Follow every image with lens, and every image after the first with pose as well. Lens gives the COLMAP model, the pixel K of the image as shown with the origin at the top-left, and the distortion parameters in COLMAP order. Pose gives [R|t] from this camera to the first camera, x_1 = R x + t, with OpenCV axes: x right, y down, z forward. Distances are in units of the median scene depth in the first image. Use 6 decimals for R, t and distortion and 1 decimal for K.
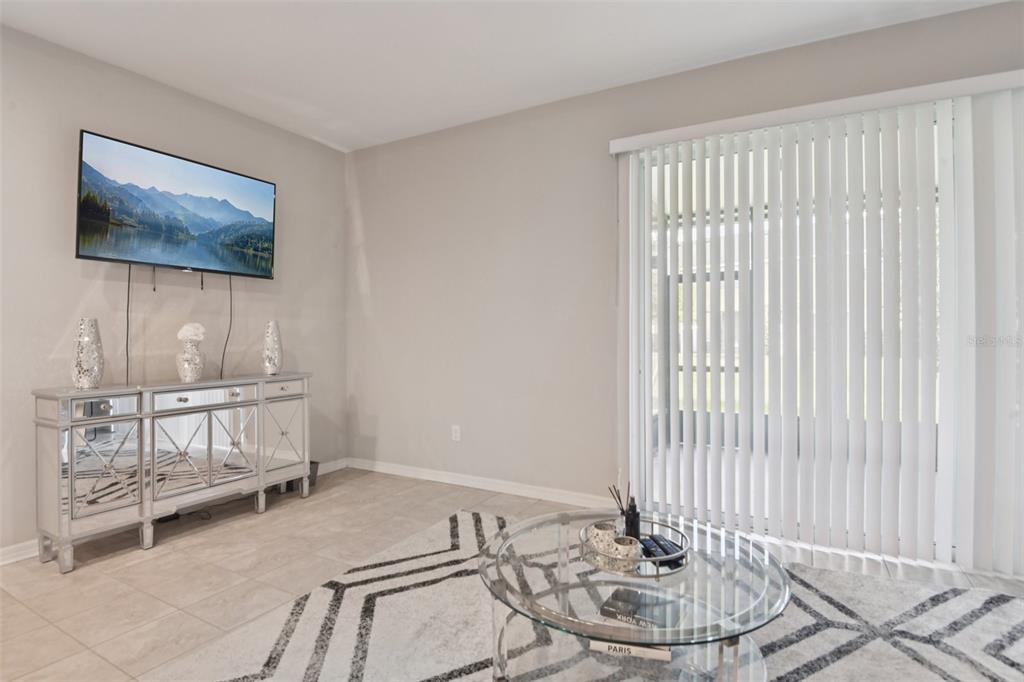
lens RADIAL K [[523.5, 0, 512.0], [0, 523.5, 341.0], [0, 0, 1]] dist [0.001812, -0.000003]
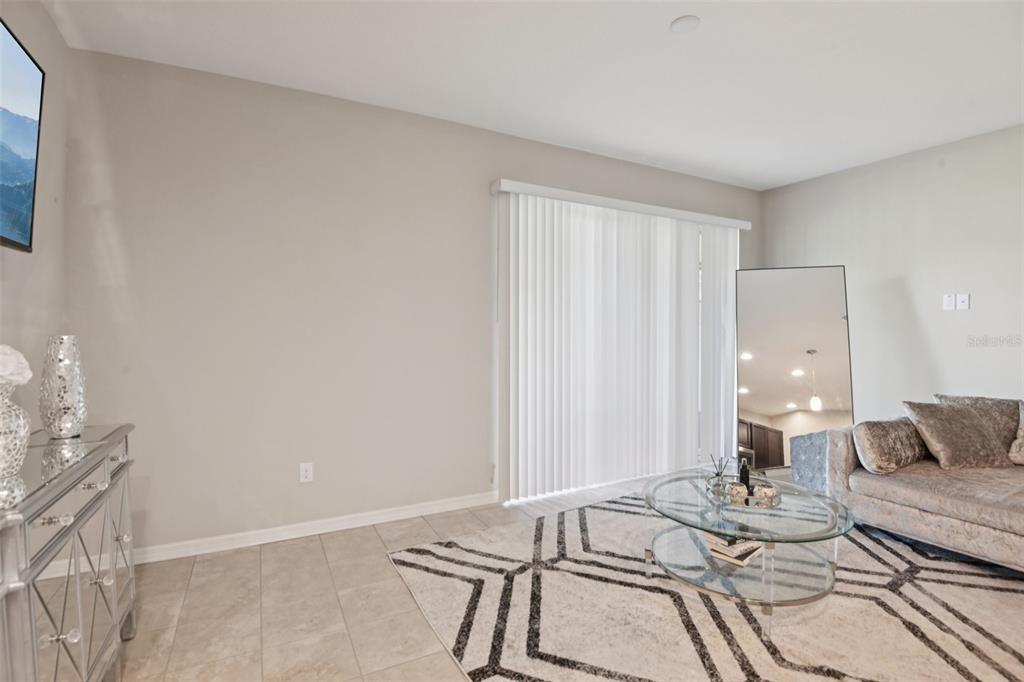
lens RADIAL K [[481.5, 0, 513.8], [0, 481.5, 337.1], [0, 0, 1]] dist [-0.027645, -0.000494]
pose [[0.546180, -0.005510, 0.837650, -0.729971], [0.006912, 0.999974, 0.002071, -0.041936], [-0.837639, 0.004658, 0.546204, 0.440317]]
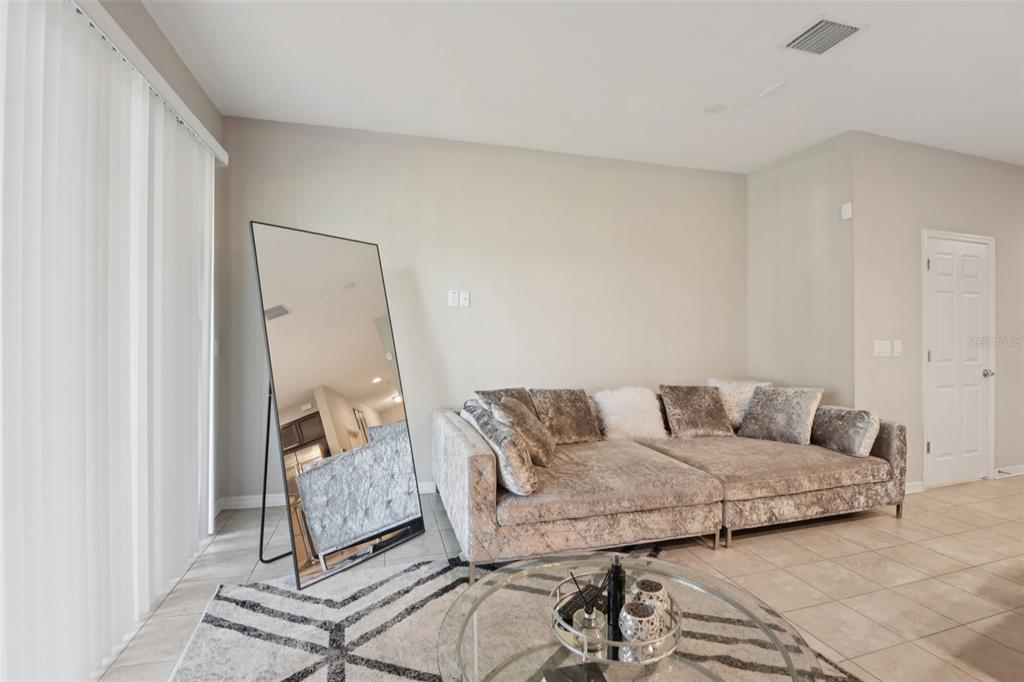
lens RADIAL K [[481.5, 0, 513.8], [0, 481.5, 337.1], [0, 0, 1]] dist [-0.027645, -0.000494]
pose [[-0.698996, -0.005099, 0.715108, -0.114433], [0.005464, 0.999907, 0.012470, -0.036351], [-0.715105, 0.012624, -0.698903, 0.915031]]
